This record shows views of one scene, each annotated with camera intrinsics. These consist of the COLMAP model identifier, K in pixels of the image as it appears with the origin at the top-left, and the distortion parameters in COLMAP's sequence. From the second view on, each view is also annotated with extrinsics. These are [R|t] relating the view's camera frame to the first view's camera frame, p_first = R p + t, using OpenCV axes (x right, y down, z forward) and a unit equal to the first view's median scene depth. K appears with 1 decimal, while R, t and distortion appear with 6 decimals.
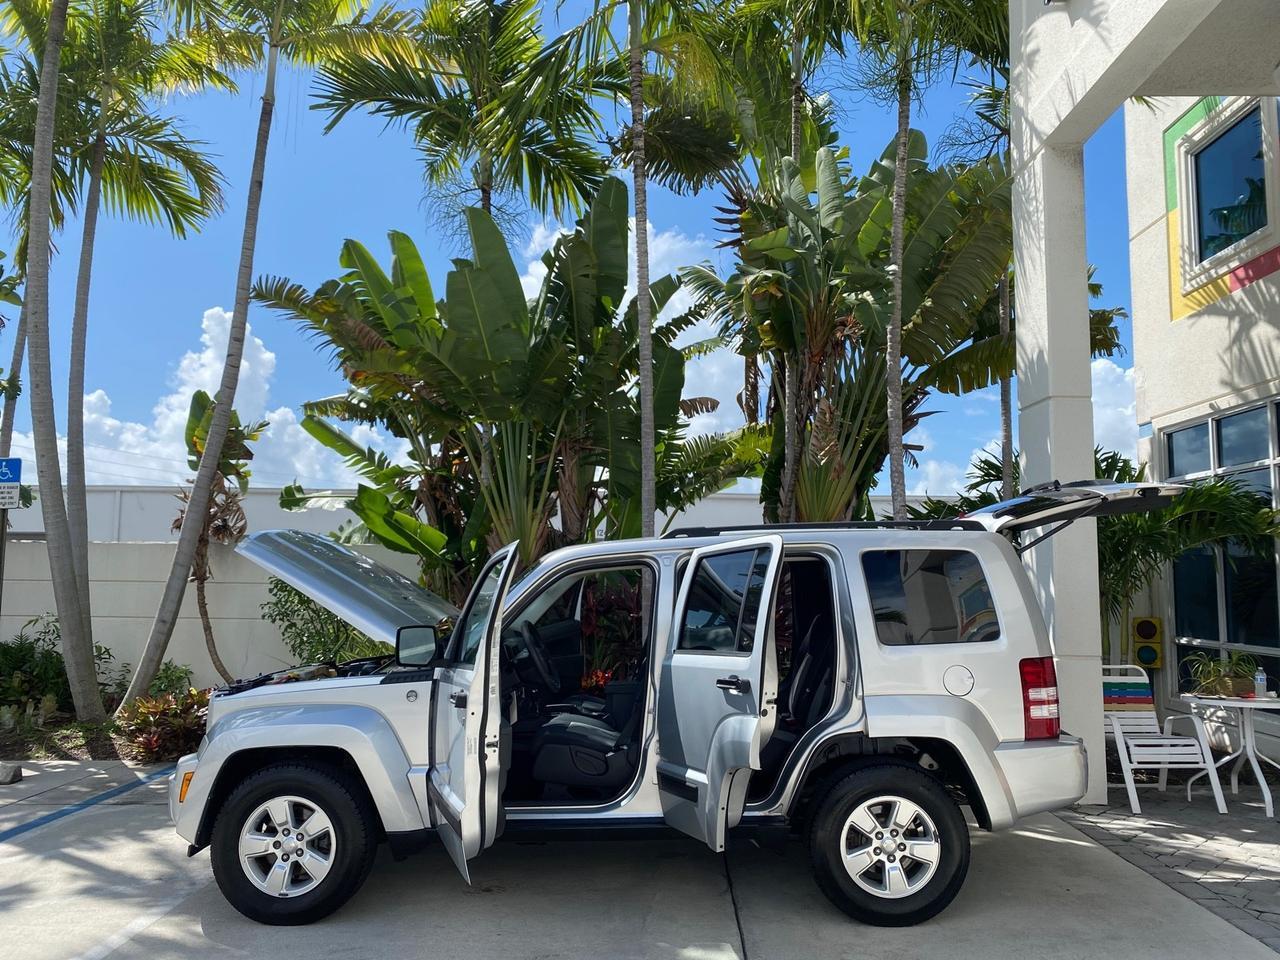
lens RADIAL K [[986.7, 0, 637.8], [0, 986.7, 475.3], [0, 0, 1]] dist [0.021057, -0.002631]
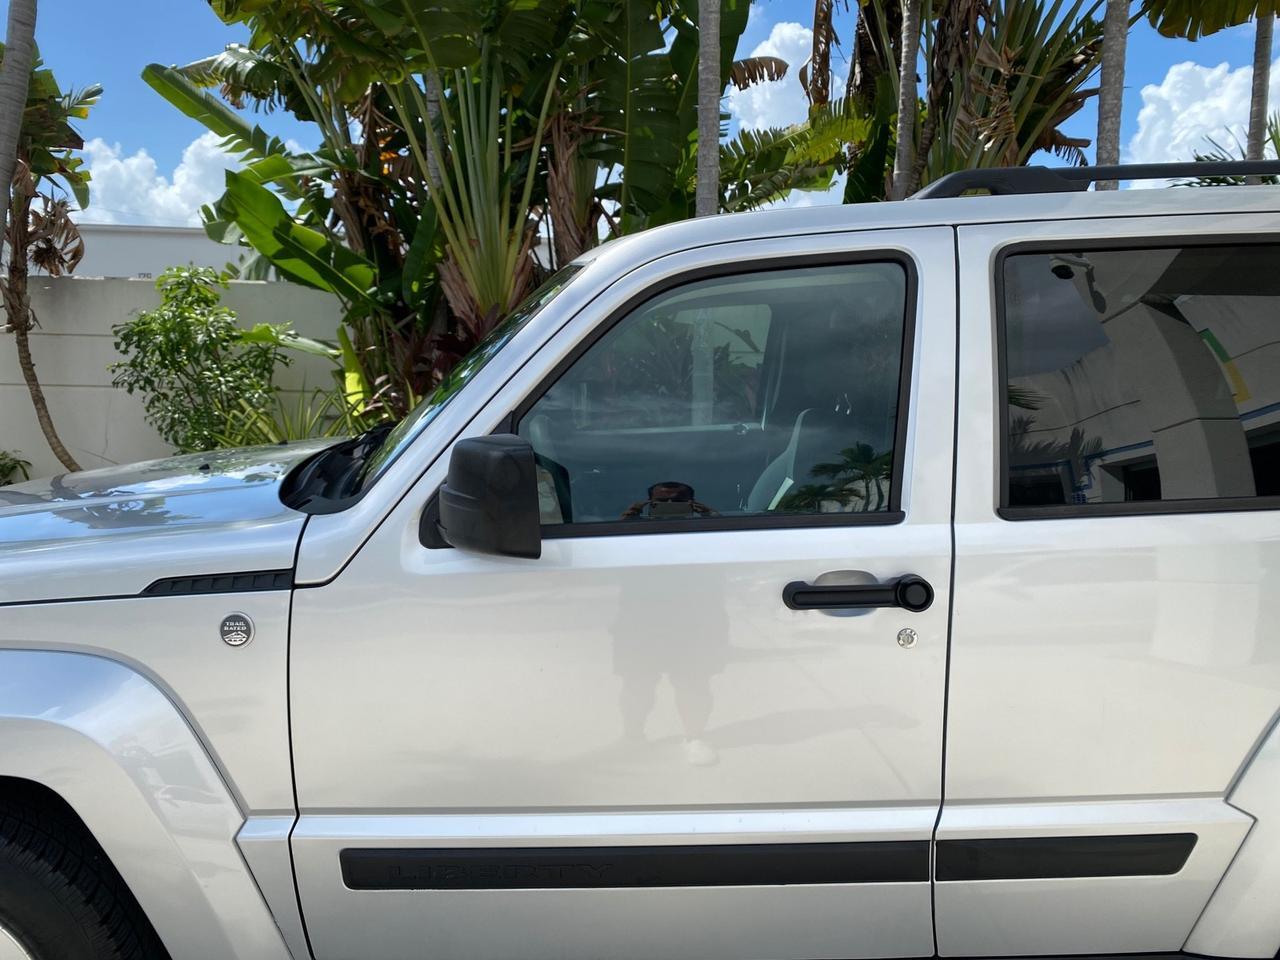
lens RADIAL K [[988.1, 0, 634.5], [0, 988.1, 482.0], [0, 0, 1]] dist [0.007648, -0.001483]
pose [[0.999192, 0.004879, 0.039895, -0.054127], [-0.014313, 0.970730, 0.239748, 0.045668], [-0.037557, -0.240125, 0.970015, 0.358642]]
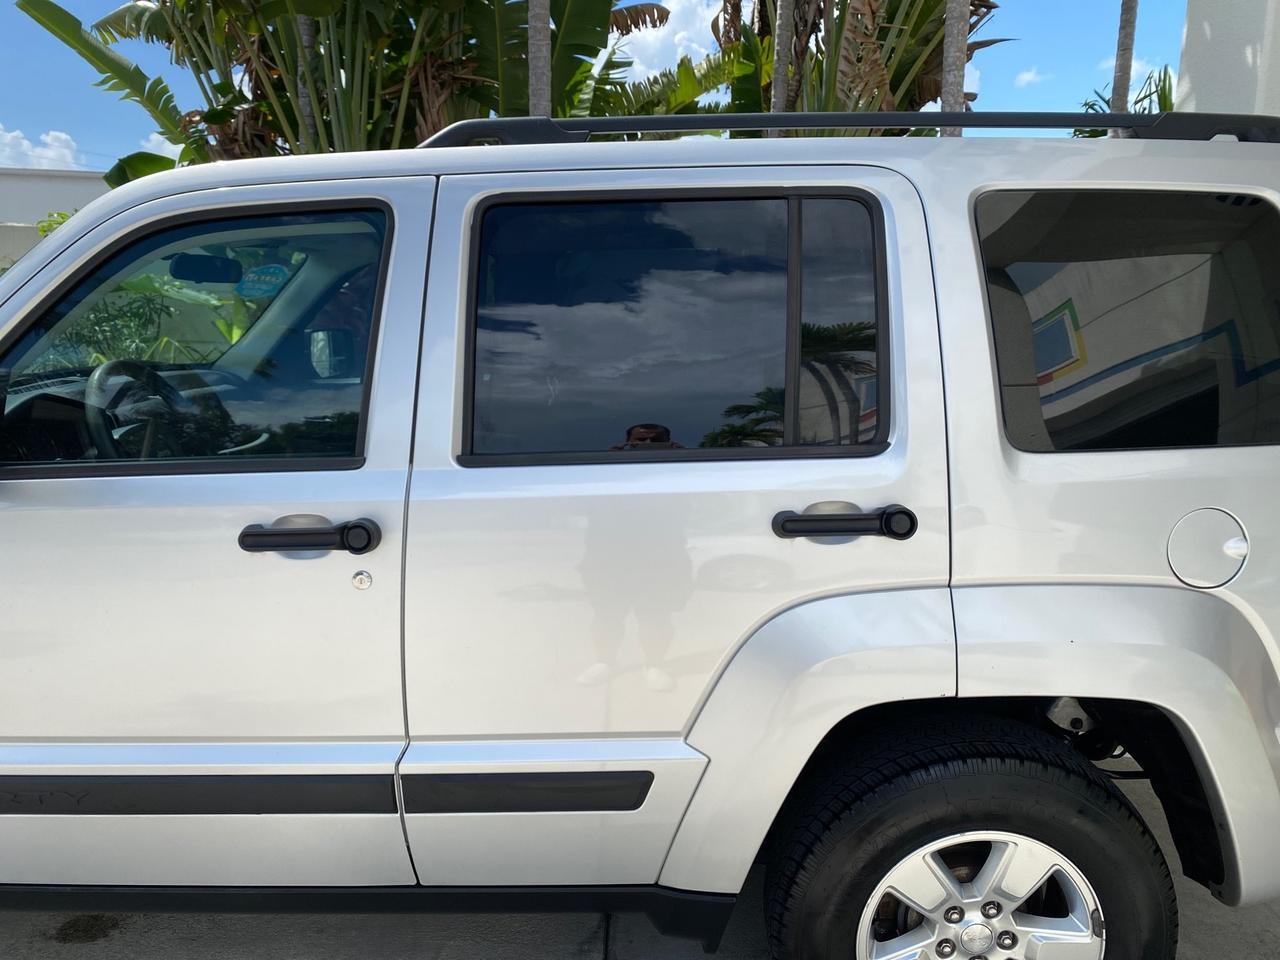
lens RADIAL K [[994.0, 0, 641.0], [0, 994.0, 479.2], [0, 0, 1]] dist [0.004228, 0.001406]
pose [[0.999328, 0.015676, 0.033140, 0.052787], [-0.024326, 0.959826, 0.279539, 0.044119], [-0.027427, -0.280157, 0.959562, 0.349242]]
